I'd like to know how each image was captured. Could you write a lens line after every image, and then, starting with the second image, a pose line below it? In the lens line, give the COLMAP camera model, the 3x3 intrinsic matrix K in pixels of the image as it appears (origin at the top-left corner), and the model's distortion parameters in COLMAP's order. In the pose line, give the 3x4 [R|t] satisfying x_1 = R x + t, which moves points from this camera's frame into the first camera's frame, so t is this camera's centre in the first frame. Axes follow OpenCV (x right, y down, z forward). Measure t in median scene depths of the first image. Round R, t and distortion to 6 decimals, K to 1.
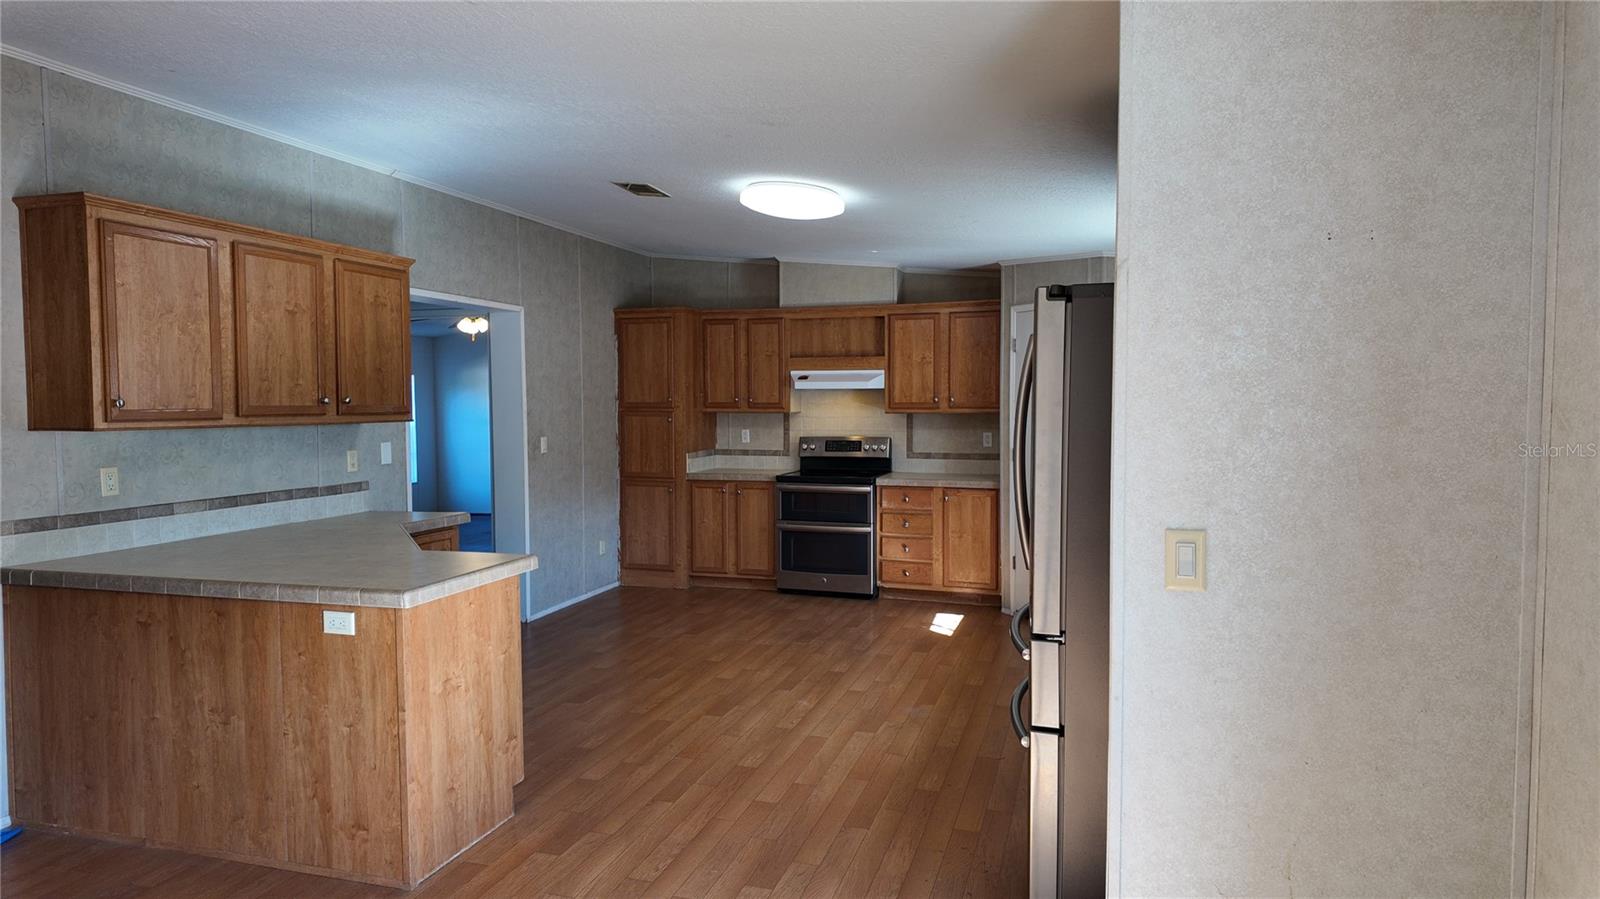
lens RADIAL K [[930.3, 0, 802.1], [0, 930.3, 447.1], [0, 0, 1]] dist [0.073377, -0.075706]
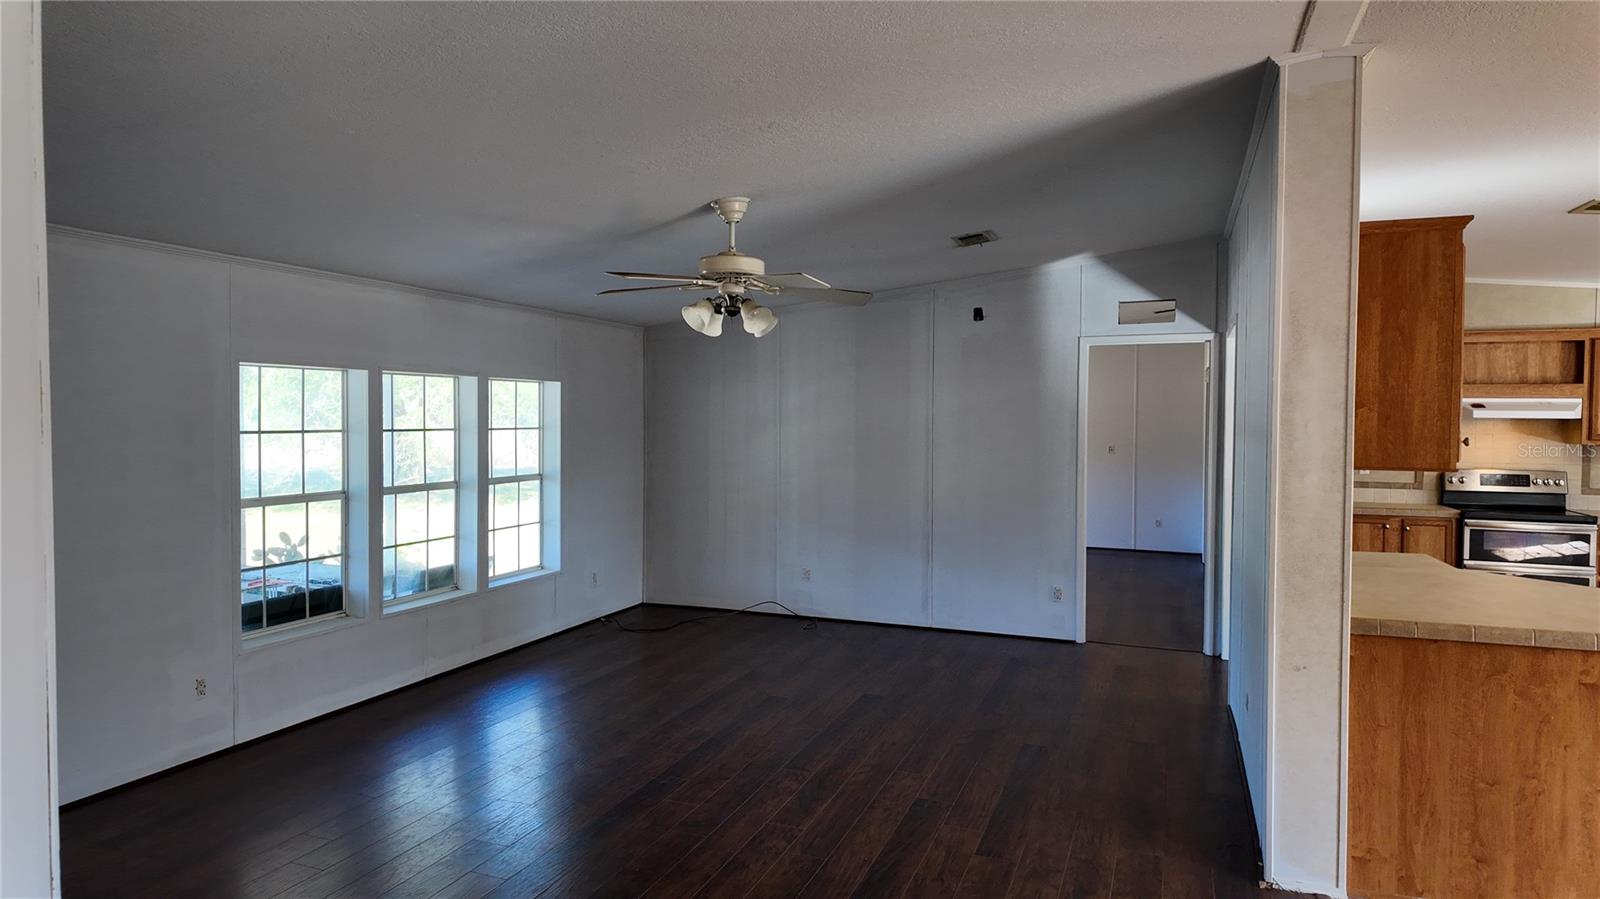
lens RADIAL K [[942.9, 0, 802.0], [0, 942.9, 445.6], [0, 0, 1]] dist [0.005652, 0.002049]
pose [[0.997568, 0.012269, -0.068613, -0.629963], [-0.013697, 0.999699, -0.020379, -0.007002], [0.068343, 0.021269, 0.997435, 0.014397]]
